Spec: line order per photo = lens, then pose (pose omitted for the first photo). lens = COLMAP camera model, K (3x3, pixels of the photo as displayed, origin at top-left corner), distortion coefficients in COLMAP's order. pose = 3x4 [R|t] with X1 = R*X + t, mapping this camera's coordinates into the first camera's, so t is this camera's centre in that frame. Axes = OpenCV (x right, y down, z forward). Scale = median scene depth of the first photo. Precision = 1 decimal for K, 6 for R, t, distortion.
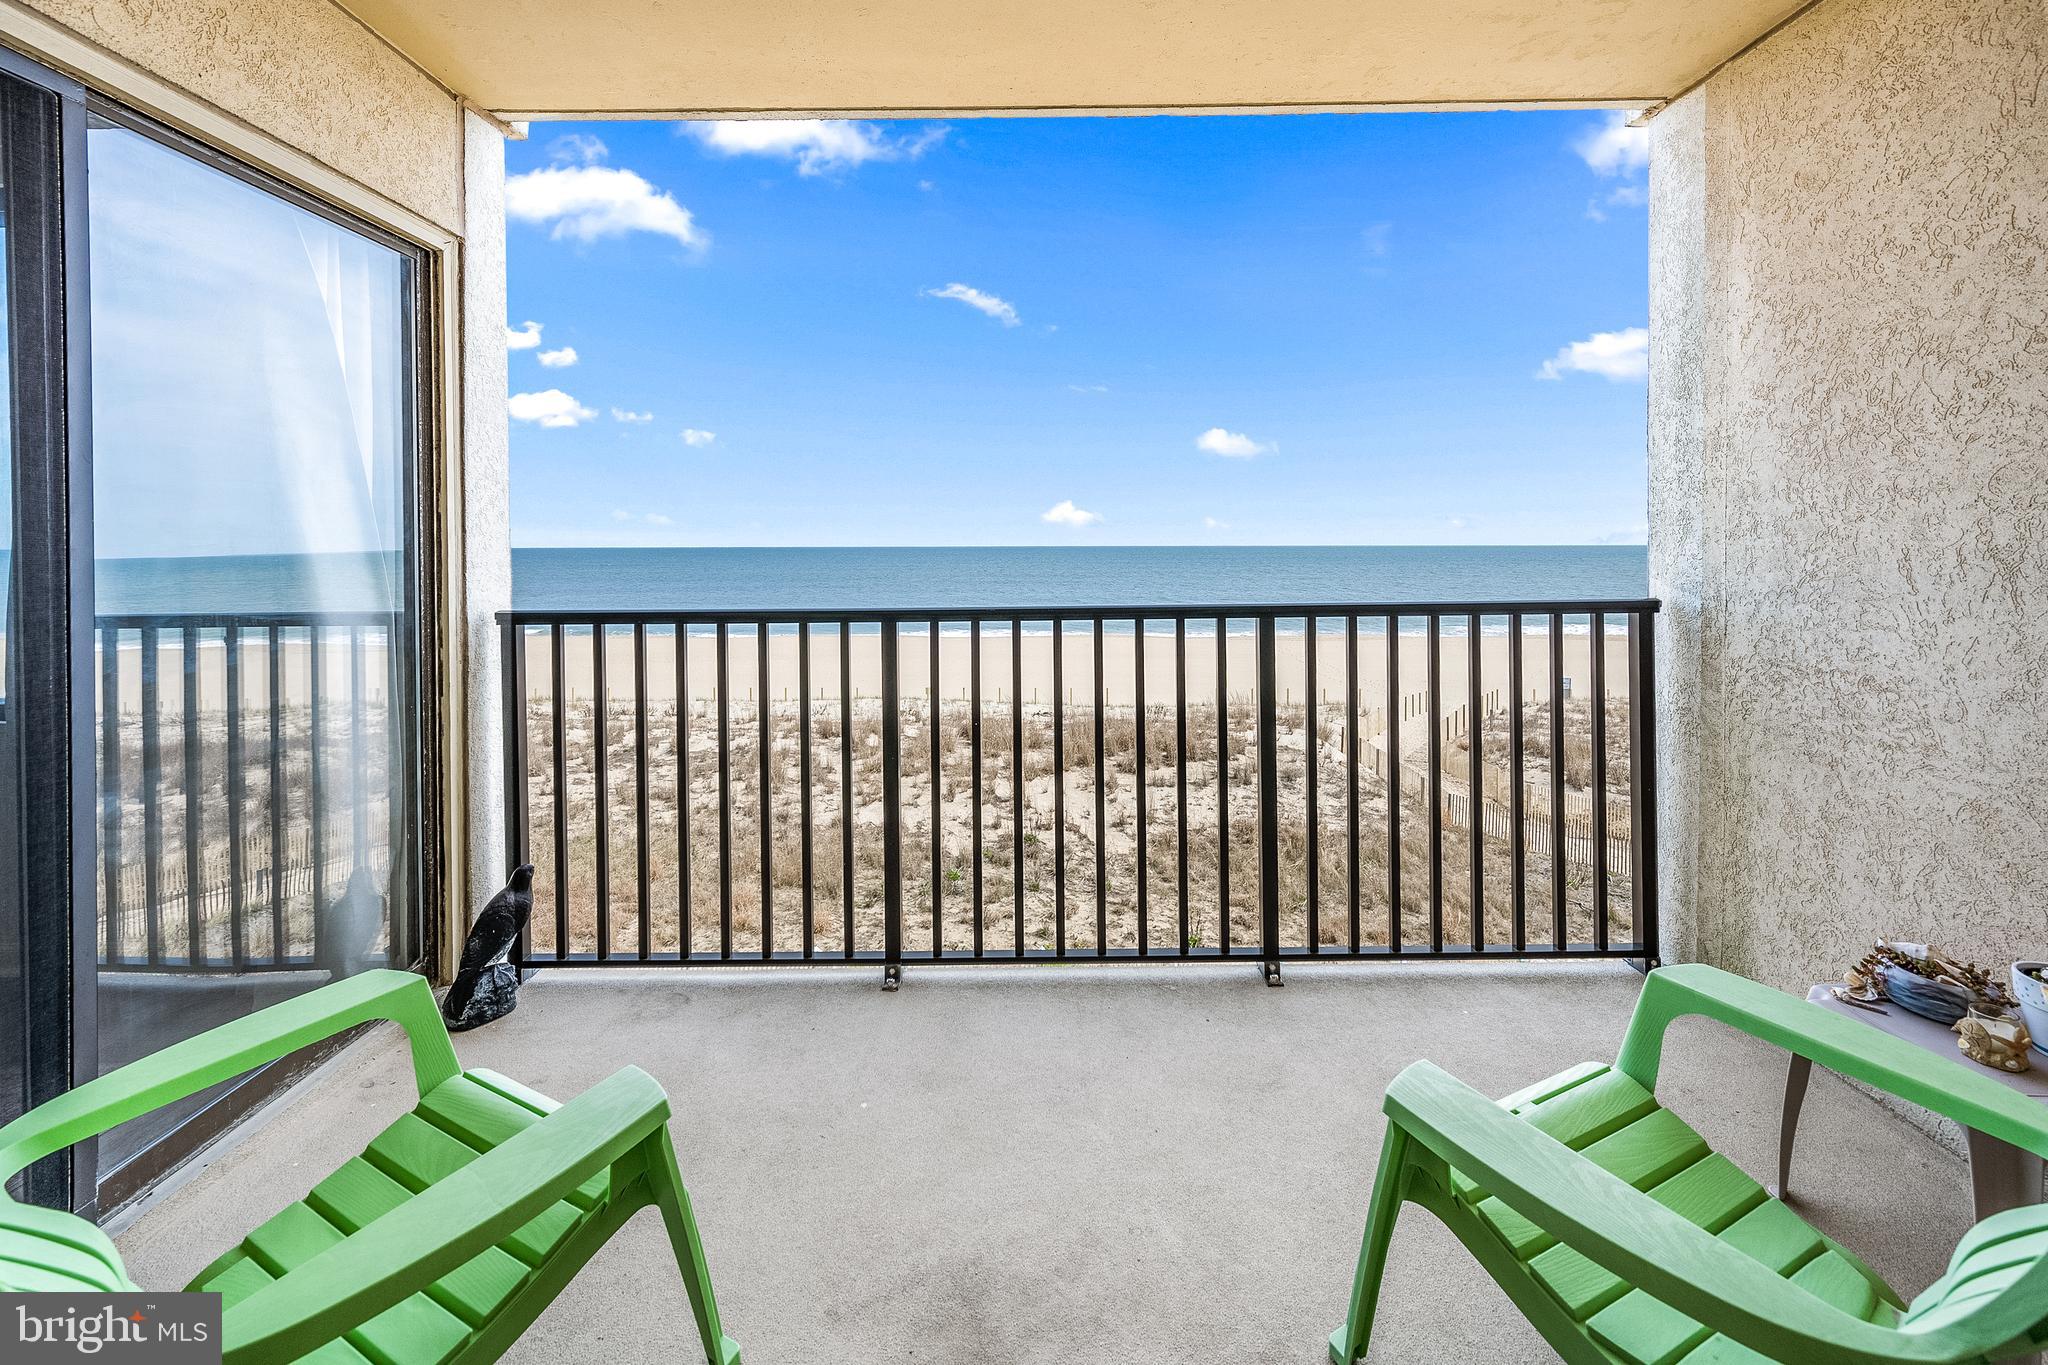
lens RADIAL K [[836.4, 0, 1033.0], [0, 836.4, 670.8], [0, 0, 1]] dist [-0.001877, 0.000998]
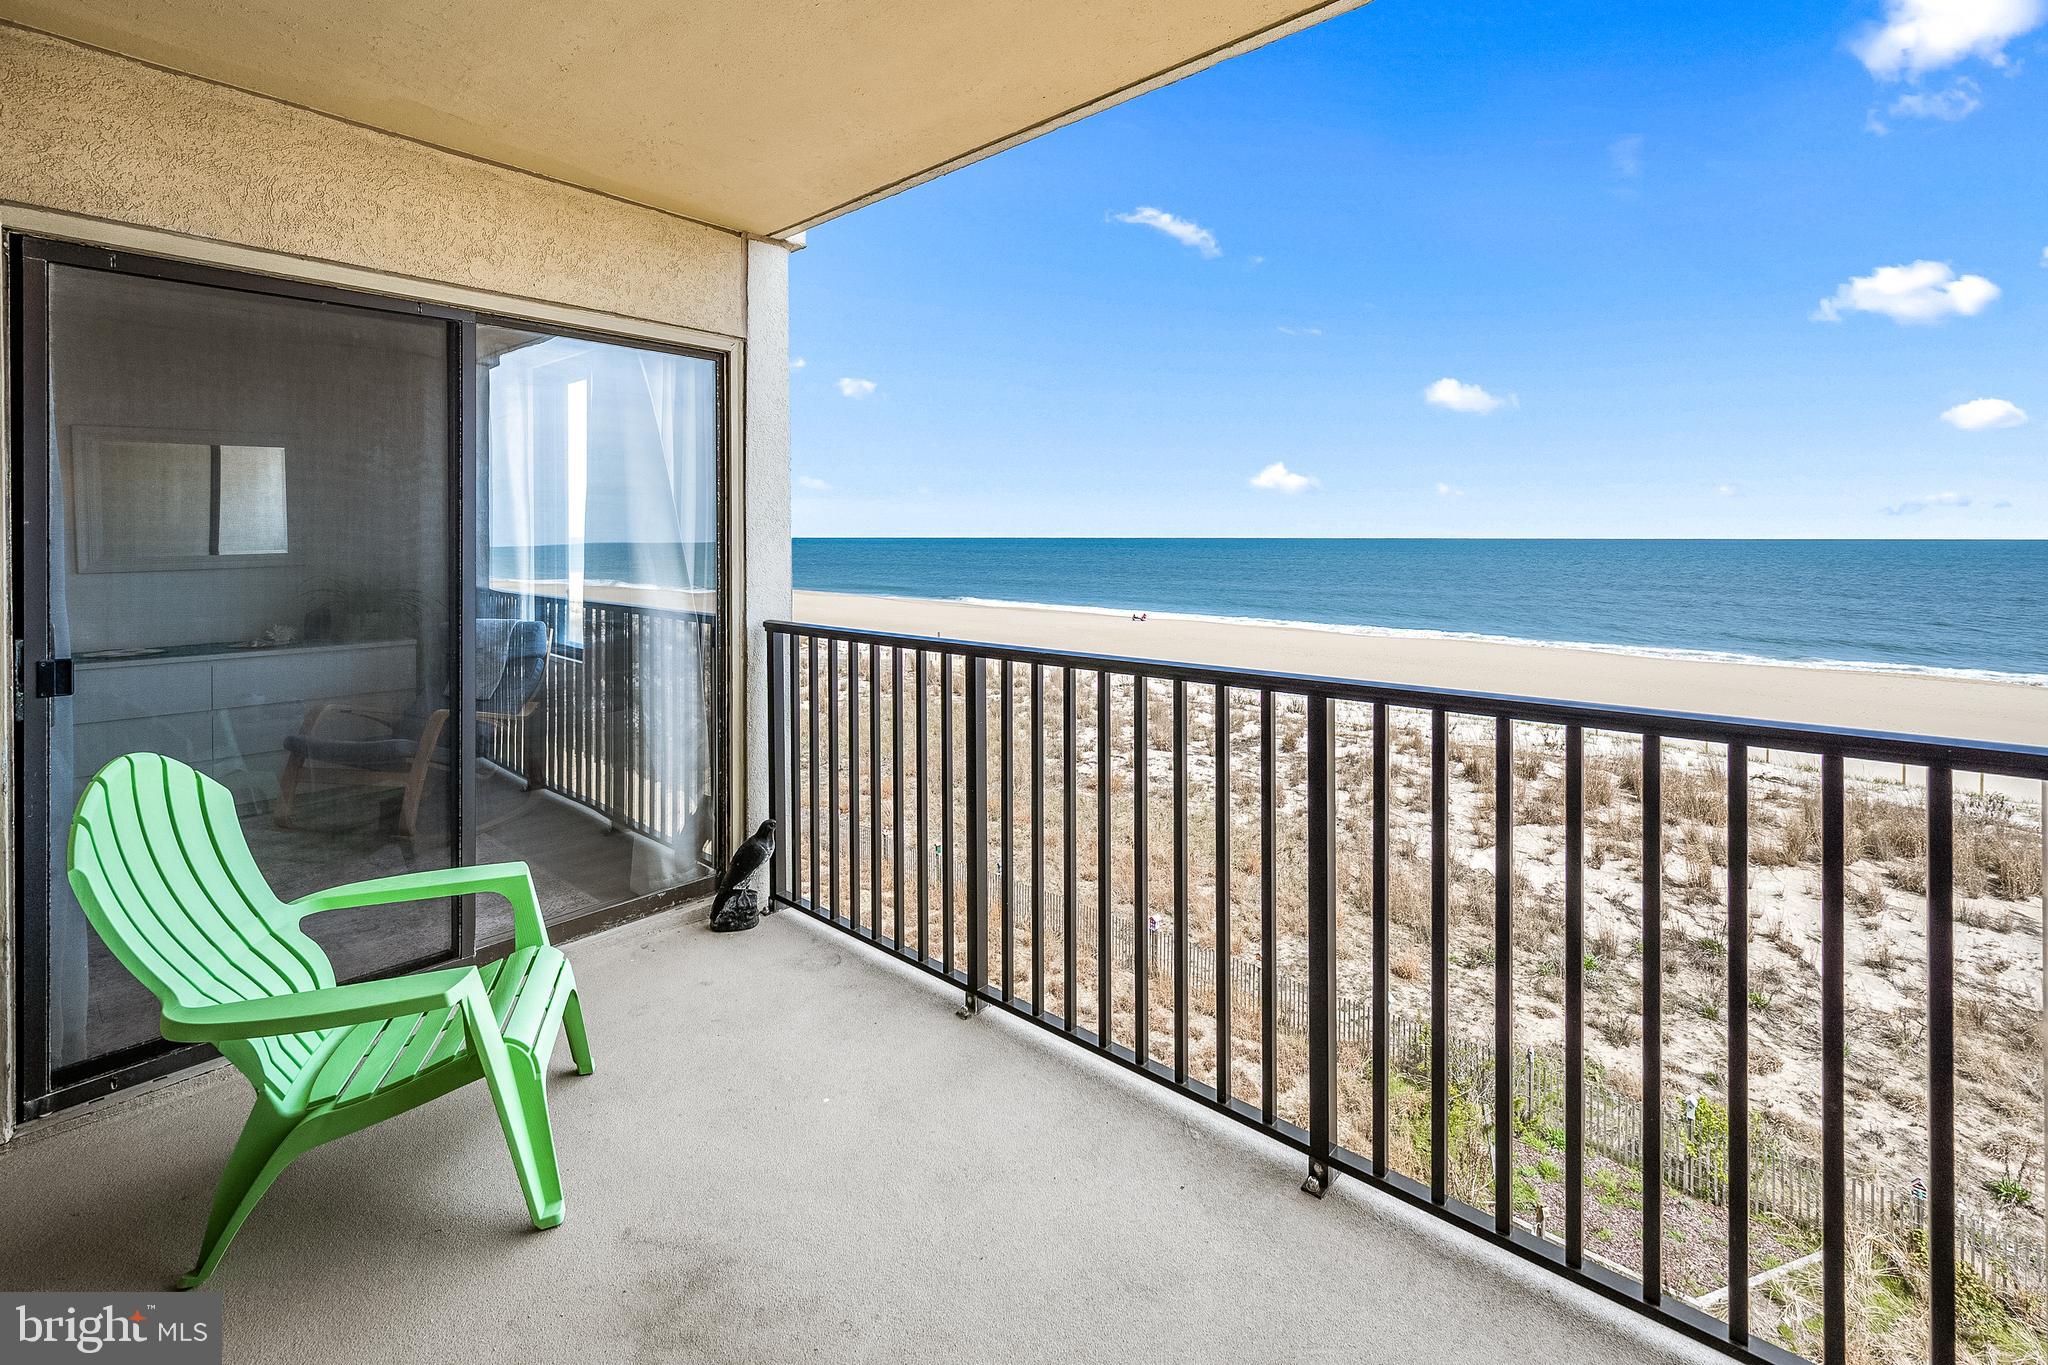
lens RADIAL K [[897.5, 0, 1022.2], [0, 897.5, 674.9], [0, 0, 1]] dist [0.003810, 0.000733]
pose [[0.742462, 0.102631, -0.661979, 0.678766], [-0.098616, 0.994173, 0.043527, -0.102410], [0.662589, 0.032964, 0.748257, 0.264293]]
